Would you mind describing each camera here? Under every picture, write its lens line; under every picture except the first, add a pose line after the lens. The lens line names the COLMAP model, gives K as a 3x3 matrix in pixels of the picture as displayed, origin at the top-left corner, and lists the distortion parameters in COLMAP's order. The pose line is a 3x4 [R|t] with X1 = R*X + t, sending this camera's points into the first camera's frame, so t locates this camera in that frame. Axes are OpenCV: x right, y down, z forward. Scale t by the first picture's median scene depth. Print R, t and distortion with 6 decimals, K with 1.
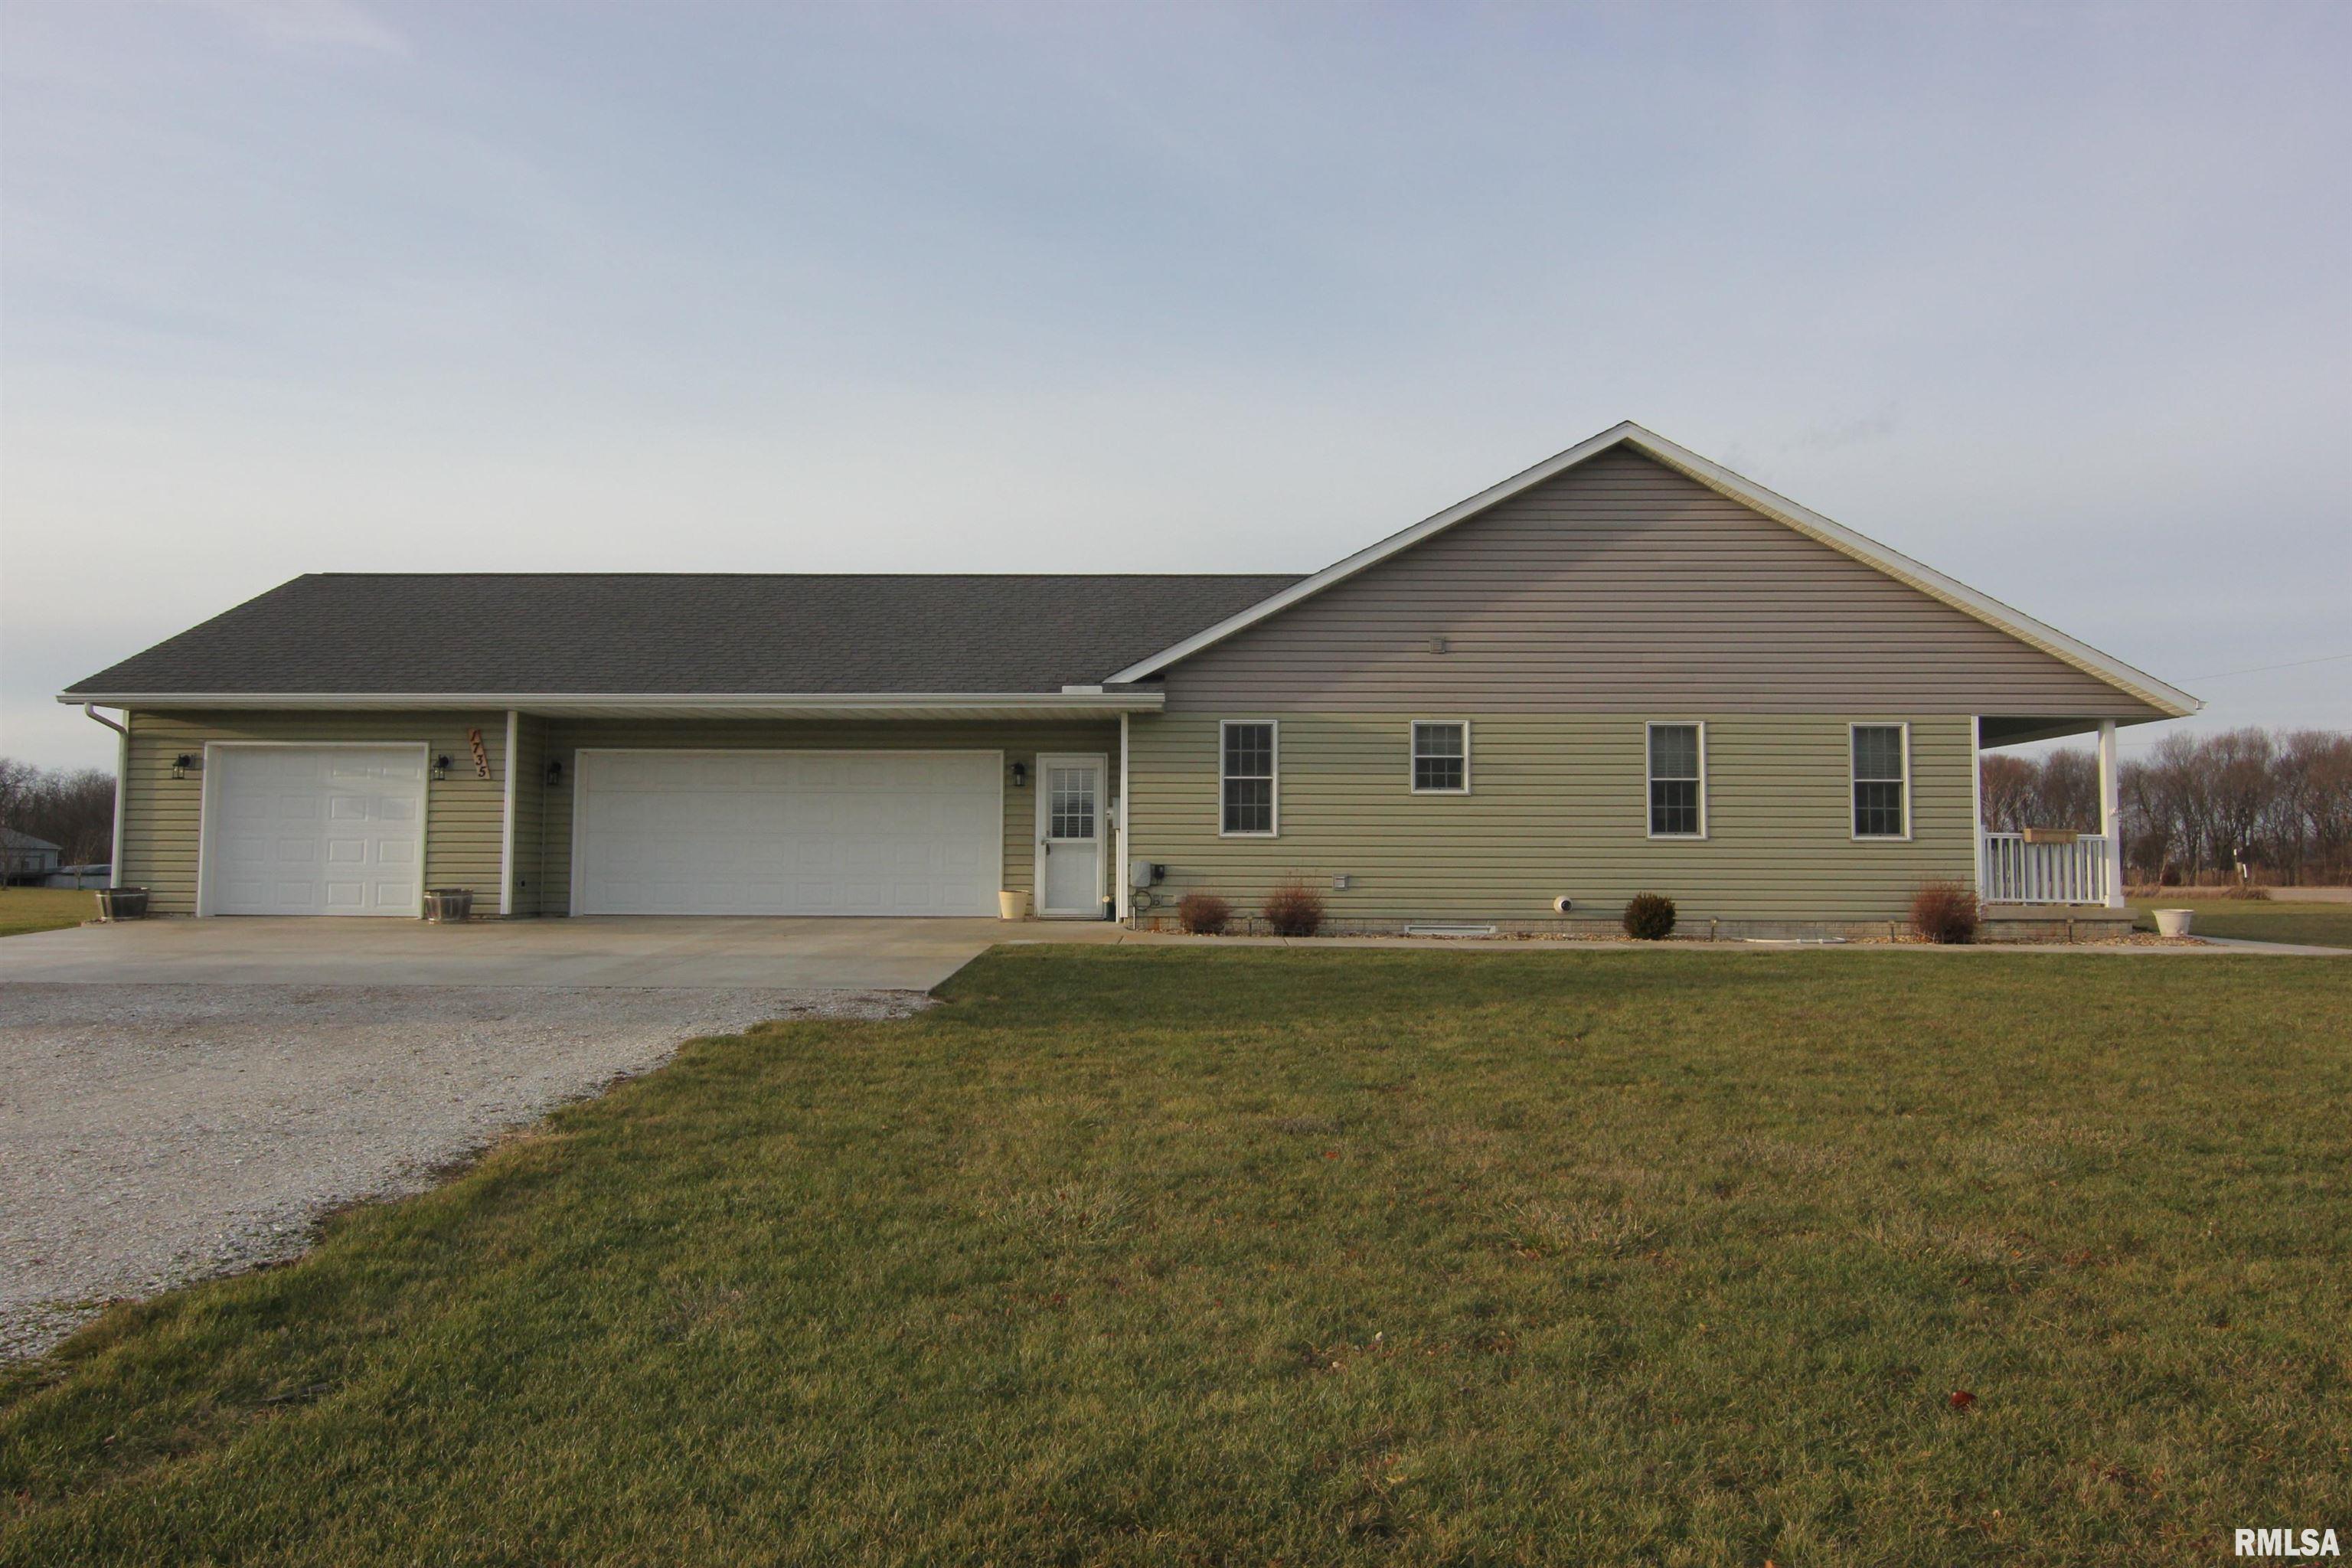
lens RADIAL K [[1524.5, 0, 1186.7], [0, 1524.5, 775.4], [0, 0, 1]] dist [0.003401, -0.020352]
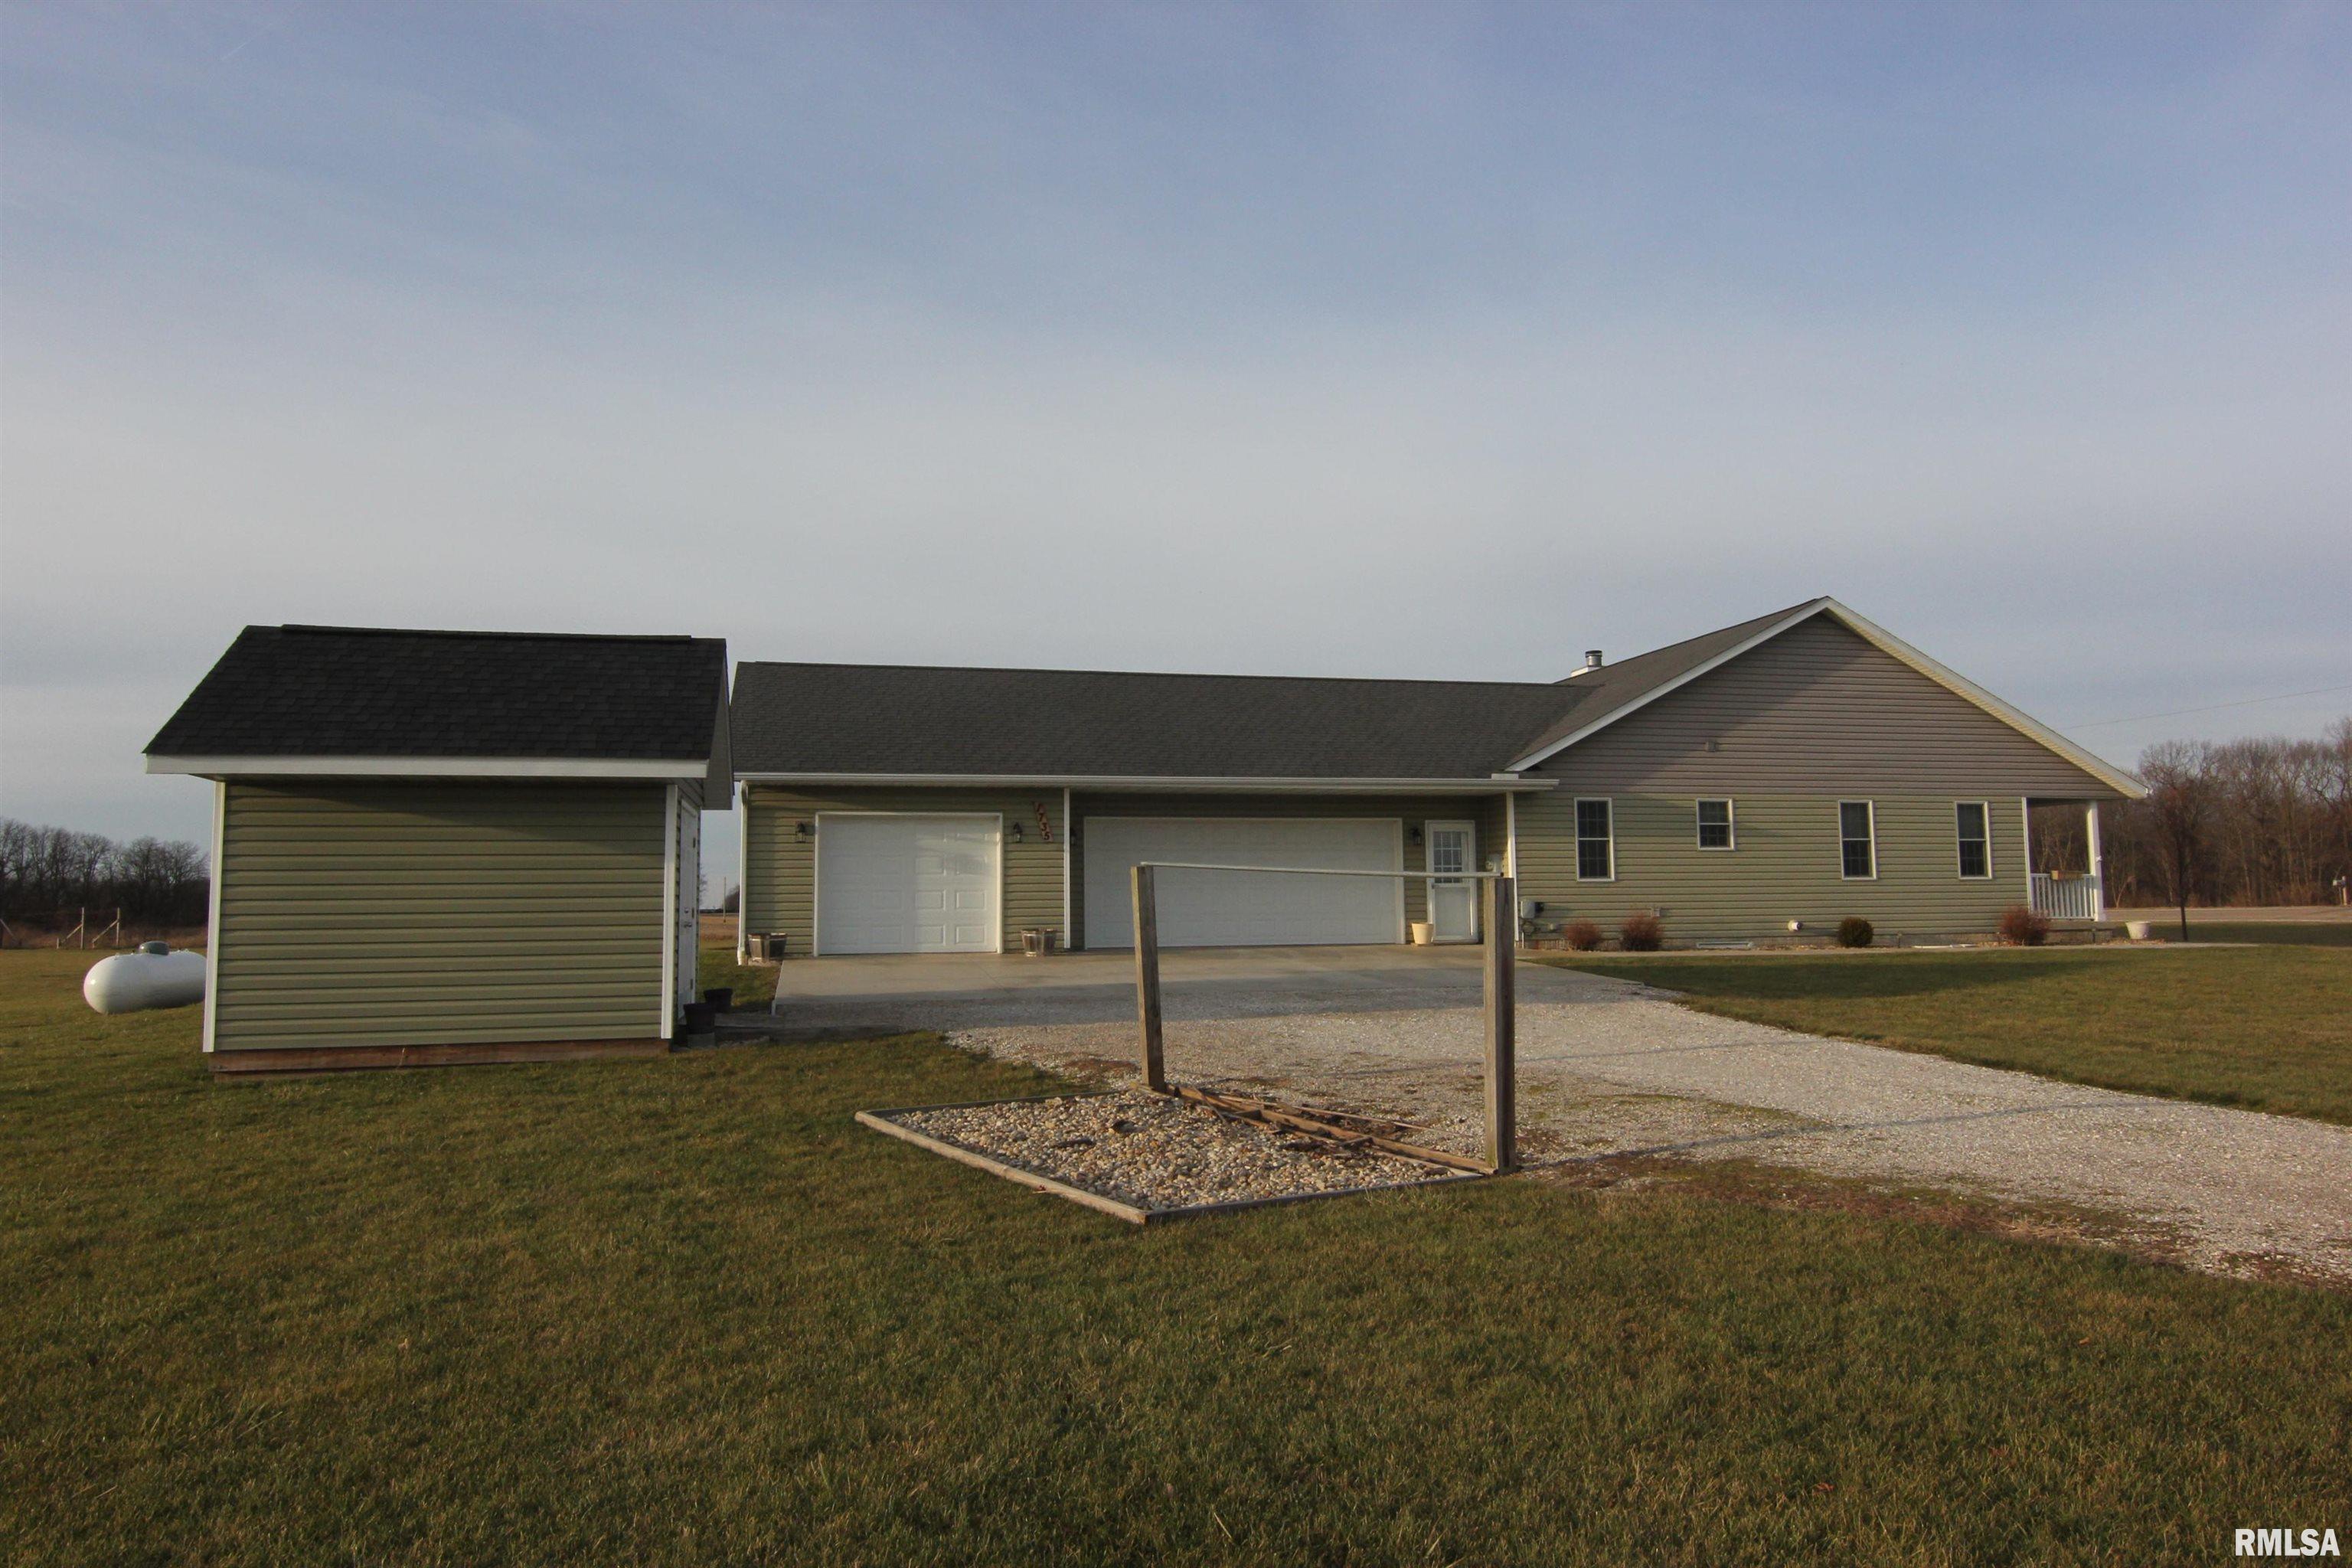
lens RADIAL K [[1524.5, 0, 1186.7], [0, 1524.5, 775.4], [0, 0, 1]] dist [0.003401, -0.020352]
pose [[0.964899, 0.008138, 0.262496, -0.689674], [0.000739, 0.999432, -0.033701, -0.009993], [-0.262621, 0.032712, 0.964344, -0.254587]]
